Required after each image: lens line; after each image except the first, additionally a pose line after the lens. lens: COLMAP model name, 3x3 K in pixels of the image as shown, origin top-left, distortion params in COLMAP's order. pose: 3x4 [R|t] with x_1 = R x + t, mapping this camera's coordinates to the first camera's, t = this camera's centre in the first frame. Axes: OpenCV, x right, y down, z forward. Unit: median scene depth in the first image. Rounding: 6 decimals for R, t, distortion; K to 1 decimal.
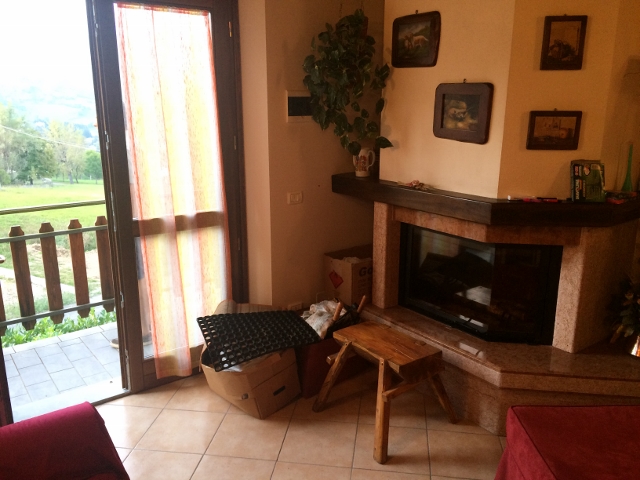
lens RADIAL K [[544.8, 0, 322.1], [0, 544.8, 238.6], [0, 0, 1]] dist [0.074673, -0.100366]
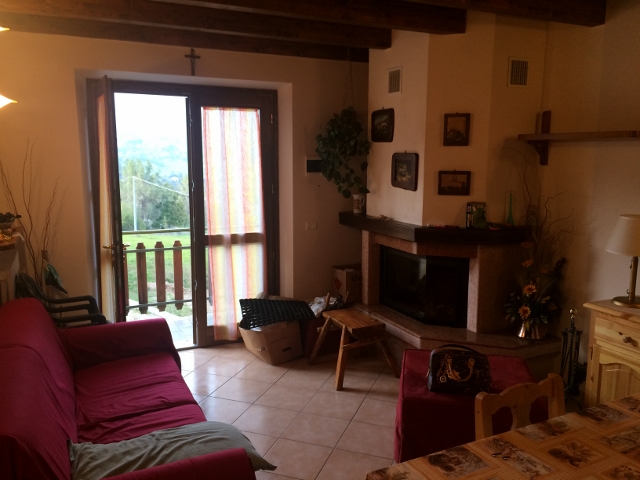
lens RADIAL K [[544.8, 0, 319.3], [0, 544.8, 239.3], [0, 0, 1]] dist [0.074673, -0.100366]
pose [[0.978630, 0.032753, -0.203002, 0.319518], [-0.052589, 0.994267, -0.093101, 0.113901], [0.198789, 0.101787, 0.974742, -0.514293]]
